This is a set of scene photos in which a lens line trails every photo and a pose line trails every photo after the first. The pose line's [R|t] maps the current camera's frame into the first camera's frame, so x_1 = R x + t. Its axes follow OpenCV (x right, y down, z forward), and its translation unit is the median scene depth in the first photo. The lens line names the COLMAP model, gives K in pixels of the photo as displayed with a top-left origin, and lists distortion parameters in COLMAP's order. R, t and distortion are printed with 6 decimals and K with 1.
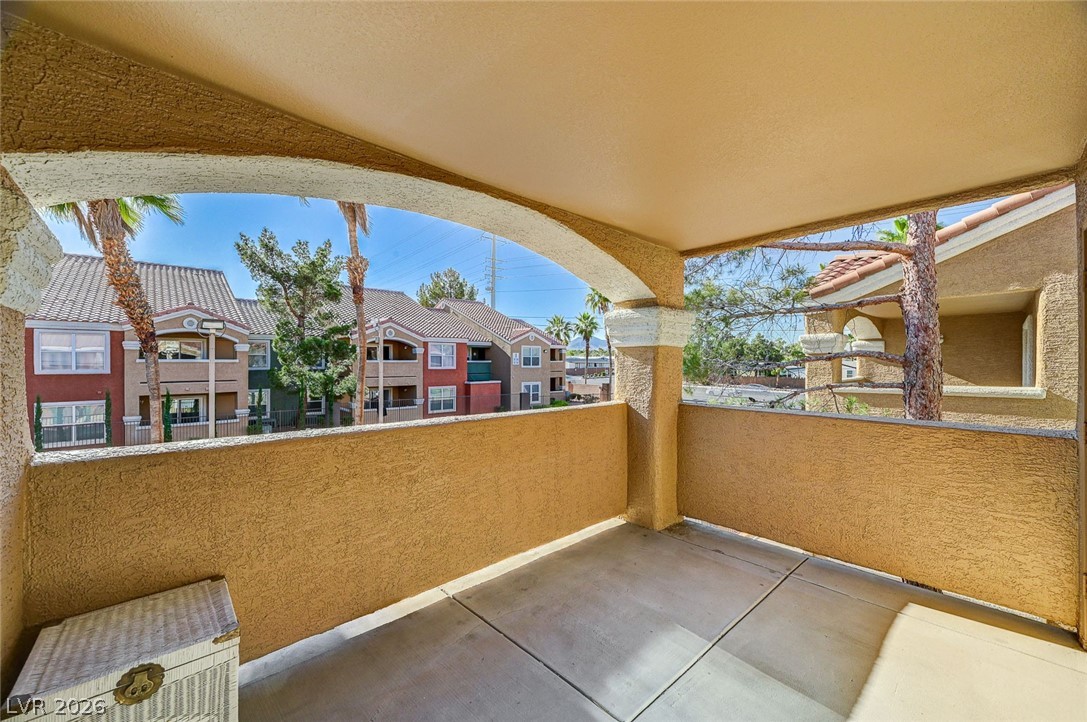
lens RADIAL K [[448.2, 0, 548.9], [0, 448.2, 361.2], [0, 0, 1]] dist [0.005148, 0.001190]
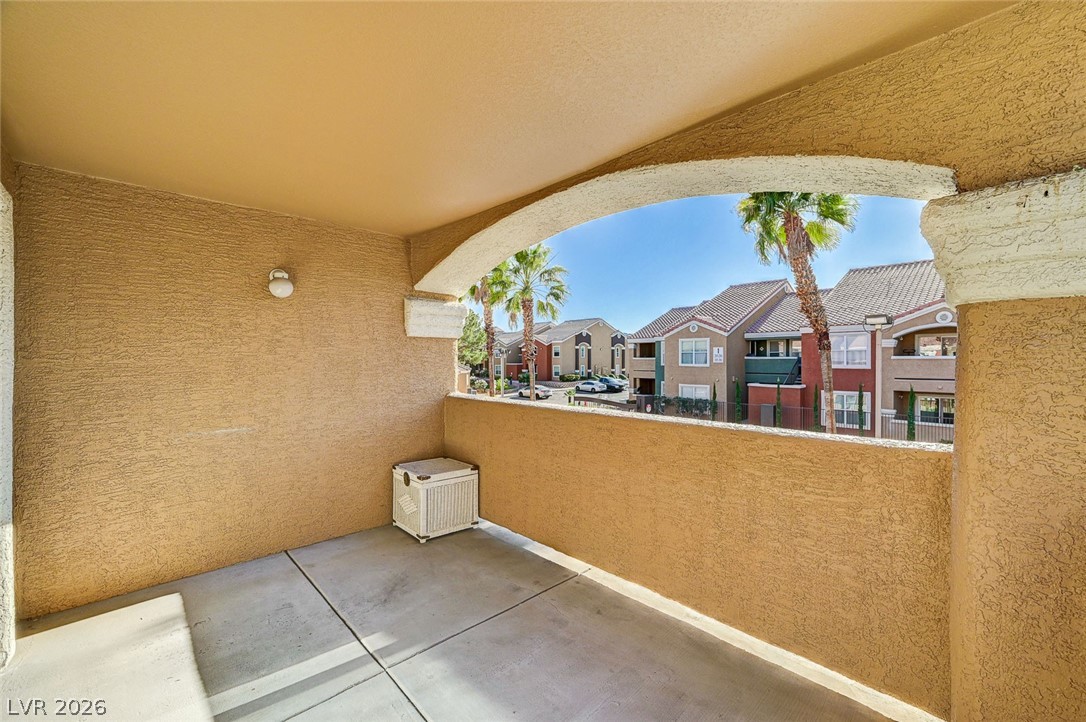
lens RADIAL K [[464.3, 0, 544.7], [0, 464.3, 361.4], [0, 0, 1]] dist [0.002099, 0.001113]
pose [[-0.029483, 0.003102, -0.999560, 0.724904], [0.001683, 0.999994, 0.003054, 0.010912], [0.999564, -0.001593, -0.029488, 0.778177]]
